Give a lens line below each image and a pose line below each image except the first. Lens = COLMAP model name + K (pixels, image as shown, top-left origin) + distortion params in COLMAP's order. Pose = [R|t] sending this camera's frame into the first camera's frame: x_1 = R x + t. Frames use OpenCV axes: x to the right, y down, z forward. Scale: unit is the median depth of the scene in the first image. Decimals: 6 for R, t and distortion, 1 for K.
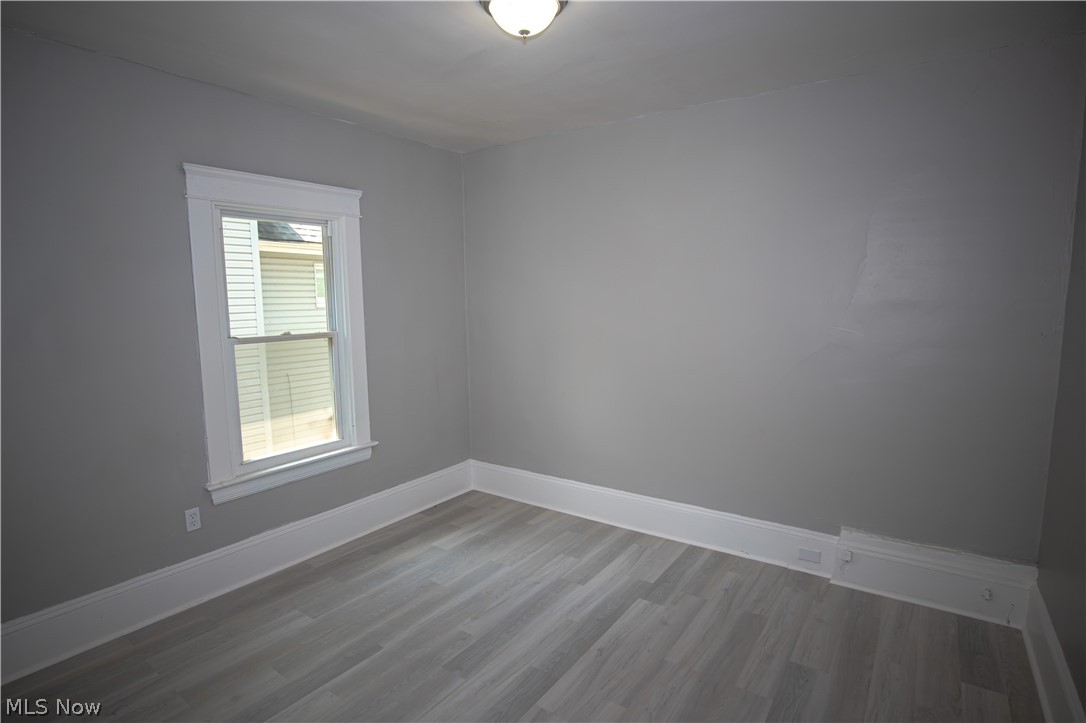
lens RADIAL K [[558.2, 0, 543.0], [0, 558.2, 356.4], [0, 0, 1]] dist [0.024095, -0.002322]
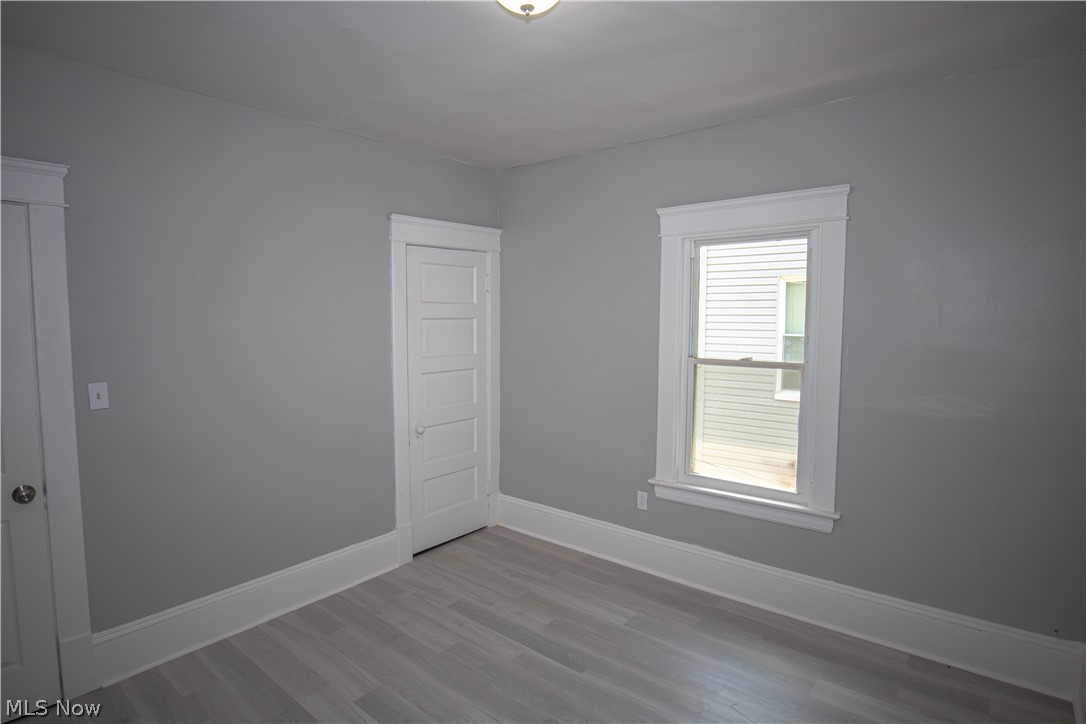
lens RADIAL K [[558.2, 0, 531.6], [0, 558.2, 359.7], [0, 0, 1]] dist [0.024095, -0.002322]
pose [[-0.011890, 0.084270, -0.996372, 0.537810], [-0.118135, 0.989346, 0.085085, -0.084161], [0.992926, 0.118718, -0.001808, 0.693780]]
